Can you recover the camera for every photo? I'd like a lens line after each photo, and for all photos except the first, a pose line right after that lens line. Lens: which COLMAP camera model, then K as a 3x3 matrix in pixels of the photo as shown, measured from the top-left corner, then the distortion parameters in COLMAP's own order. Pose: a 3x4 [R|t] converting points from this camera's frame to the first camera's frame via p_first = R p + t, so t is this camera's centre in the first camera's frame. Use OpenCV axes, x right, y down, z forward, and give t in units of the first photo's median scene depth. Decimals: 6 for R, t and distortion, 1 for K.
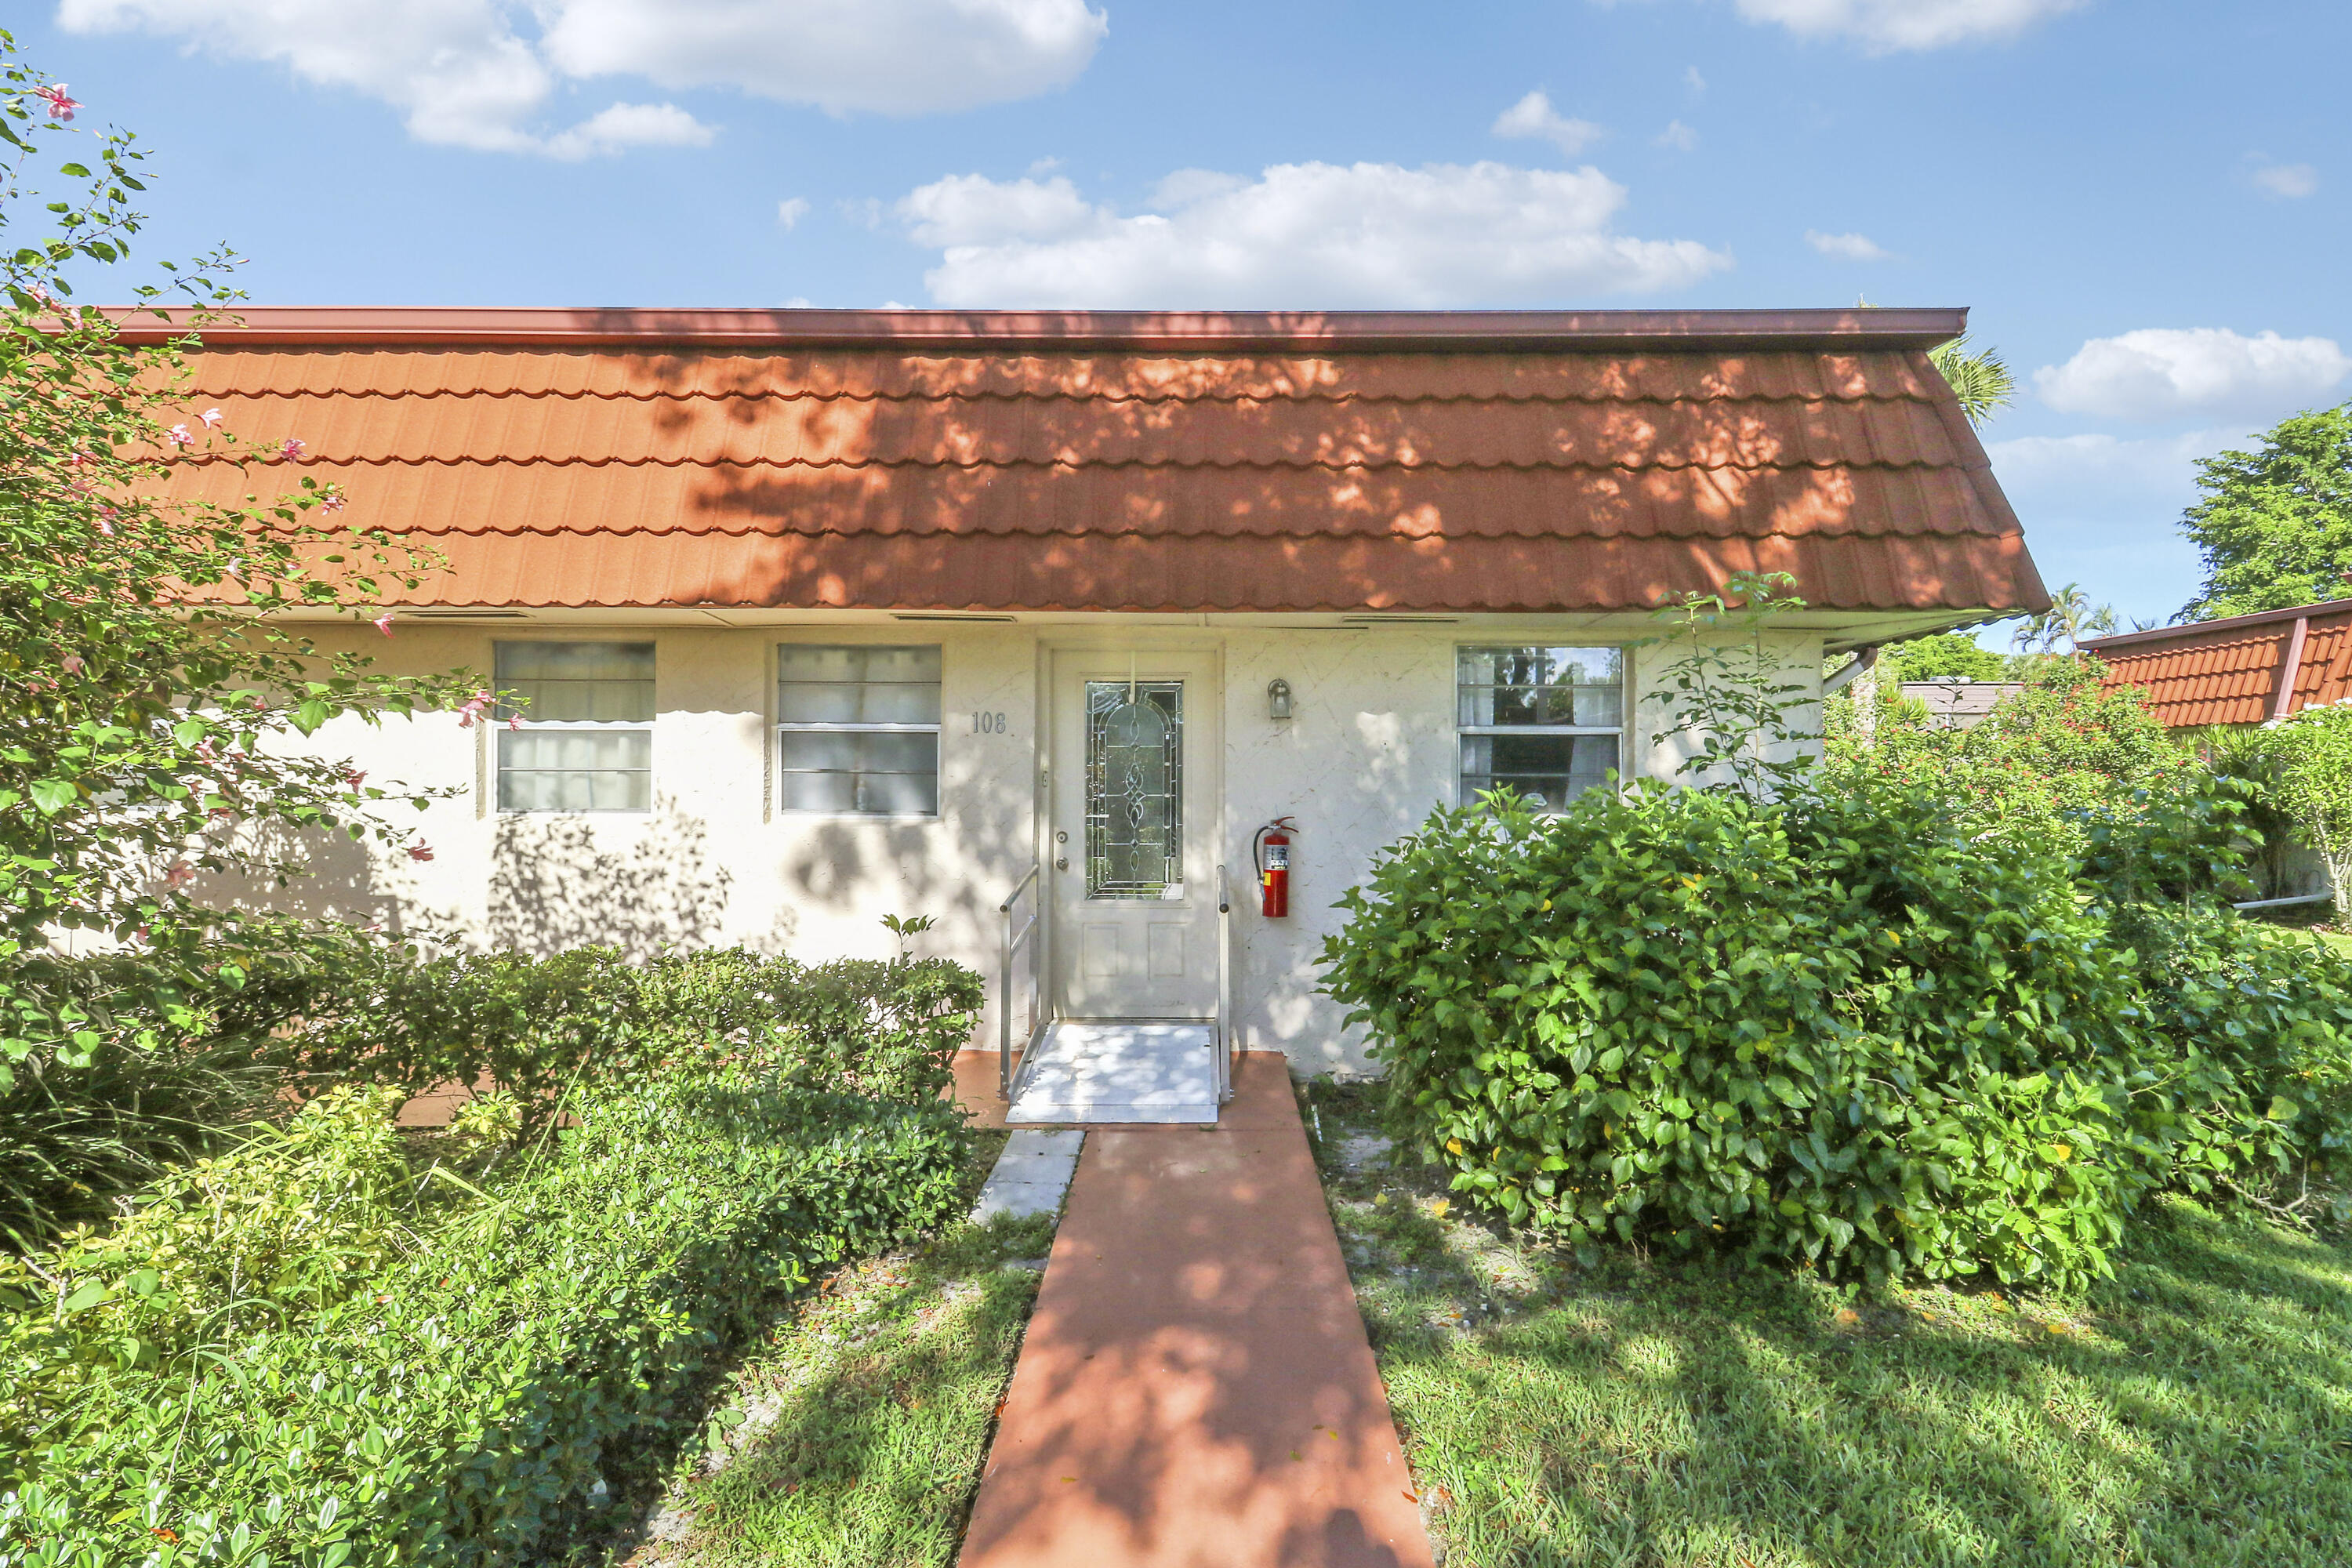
lens RADIAL K [[1118.6, 0, 1192.4], [0, 1118.6, 729.4], [0, 0, 1]] dist [-0.016249, -0.000758]
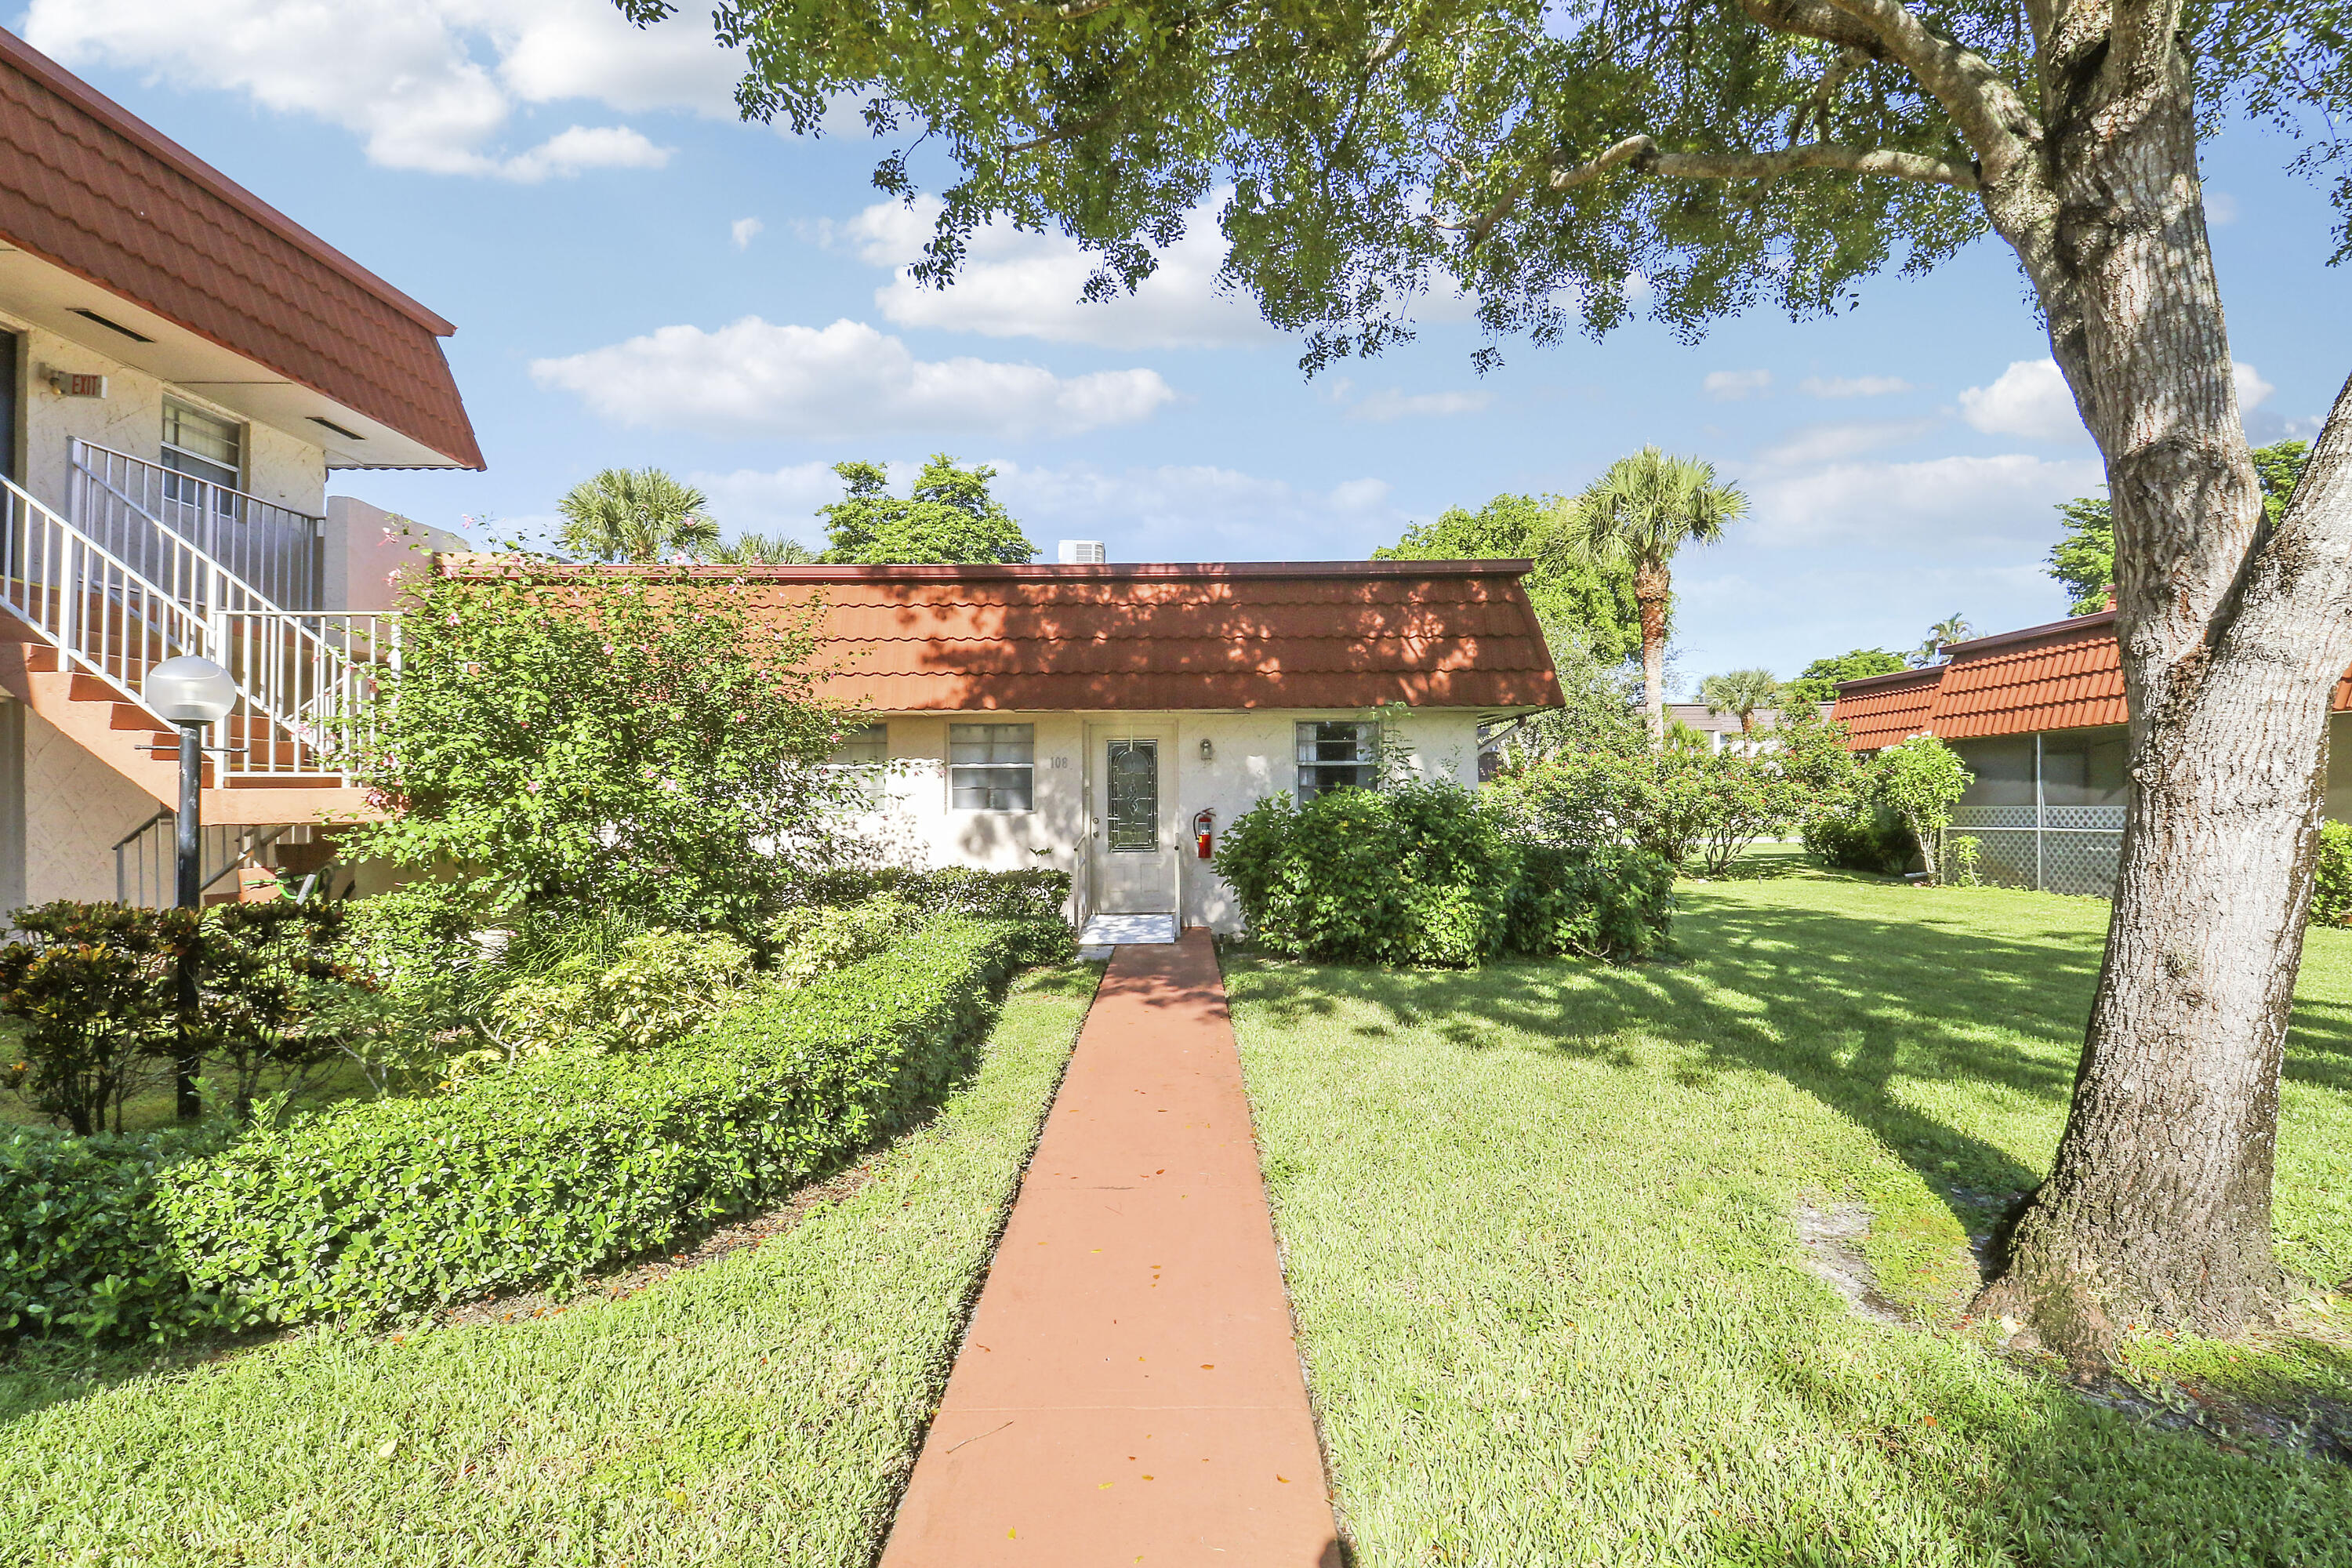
lens RADIAL K [[1065.0, 0, 1176.0], [0, 1065.0, 784.0], [0, 0, 1]] dist [0.000804, -0.000084]
pose [[0.999608, -0.013000, 0.024810, -0.024792], [0.011891, 0.998946, 0.044337, -0.054572], [-0.025360, -0.044025, 0.998709, -0.967209]]
